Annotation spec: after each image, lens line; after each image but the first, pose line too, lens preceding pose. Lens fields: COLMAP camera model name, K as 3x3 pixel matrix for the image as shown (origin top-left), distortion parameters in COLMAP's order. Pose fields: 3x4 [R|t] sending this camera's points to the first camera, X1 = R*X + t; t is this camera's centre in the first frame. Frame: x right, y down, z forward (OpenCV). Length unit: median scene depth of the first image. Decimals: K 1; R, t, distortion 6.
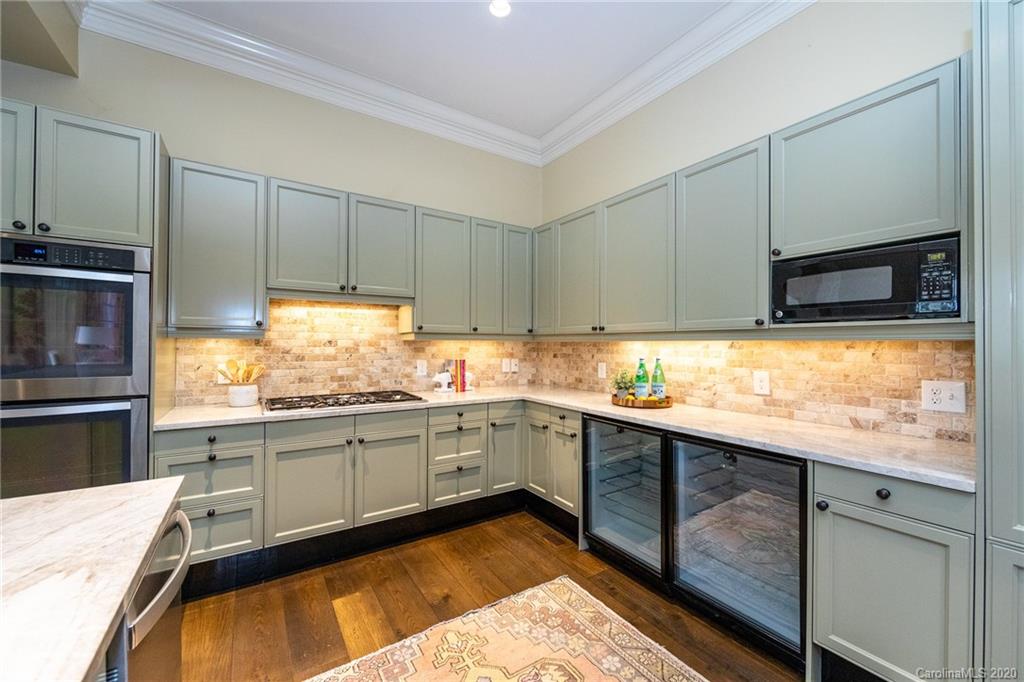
lens RADIAL K [[400.2, 0, 512.2], [0, 400.2, 342.6], [0, 0, 1]] dist [-0.003197, 0.000359]
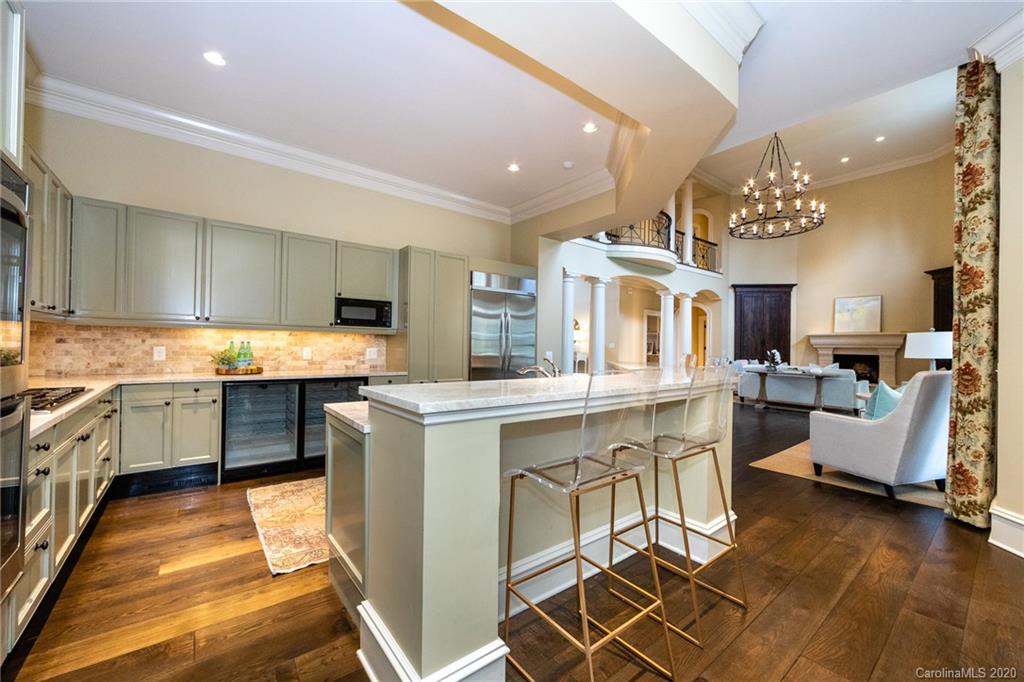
lens RADIAL K [[400.2, 0, 512.2], [0, 400.2, 342.6], [0, 0, 1]] dist [-0.003197, 0.000359]
pose [[-0.086778, -0.003872, 0.996220, -1.419878], [-0.025720, 0.999668, 0.001645, 0.017894], [-0.995896, -0.025480, -0.086849, 0.176305]]
